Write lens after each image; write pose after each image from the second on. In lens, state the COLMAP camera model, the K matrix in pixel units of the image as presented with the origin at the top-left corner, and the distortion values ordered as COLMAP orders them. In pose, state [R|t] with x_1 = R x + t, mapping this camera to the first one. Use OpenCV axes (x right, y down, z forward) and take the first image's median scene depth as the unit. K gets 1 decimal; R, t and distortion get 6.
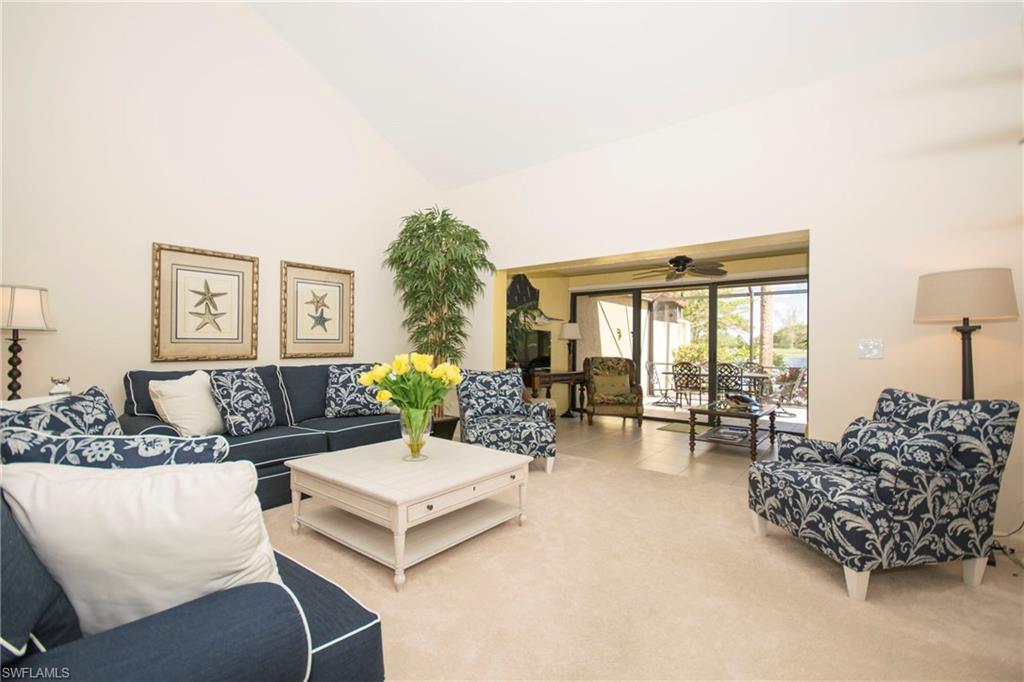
lens RADIAL K [[451.0, 0, 509.4], [0, 451.0, 343.1], [0, 0, 1]] dist [0.004054, -0.010662]
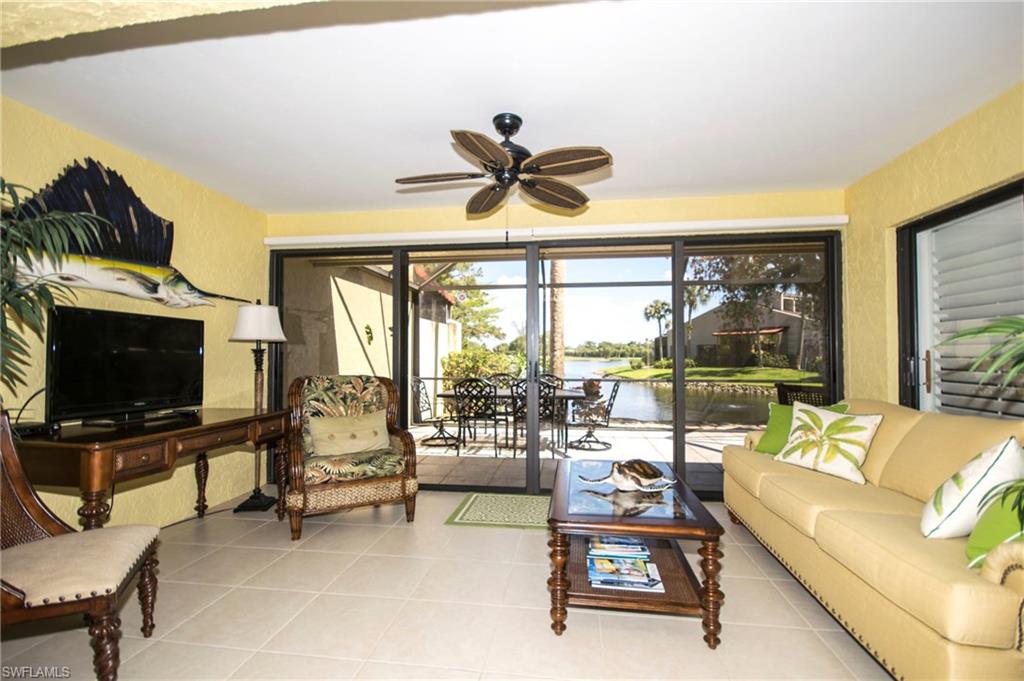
lens RADIAL K [[451.0, 0, 512.6], [0, 451.0, 346.1], [0, 0, 1]] dist [0.004054, -0.010662]
pose [[0.858611, 0.000461, 0.512628, 0.214587], [0.005615, 0.999931, -0.010304, 0.006250], [-0.512597, 0.011725, 0.858549, 0.827527]]
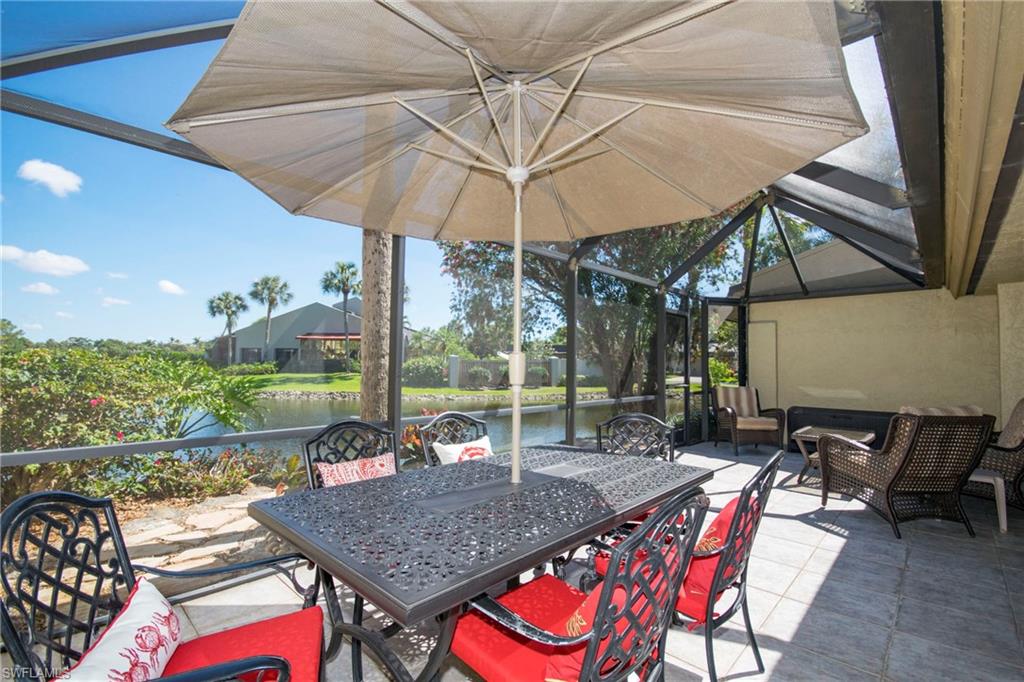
lens RADIAL K [[451.0, 0, 505.4], [0, 451.0, 343.0], [0, 0, 1]] dist [0.004054, -0.010662]
pose [[0.099399, 0.035168, 0.994426, 0.291628], [-0.018504, 0.999268, -0.033489, 0.006377], [-0.994876, -0.015072, 0.099977, 1.204045]]
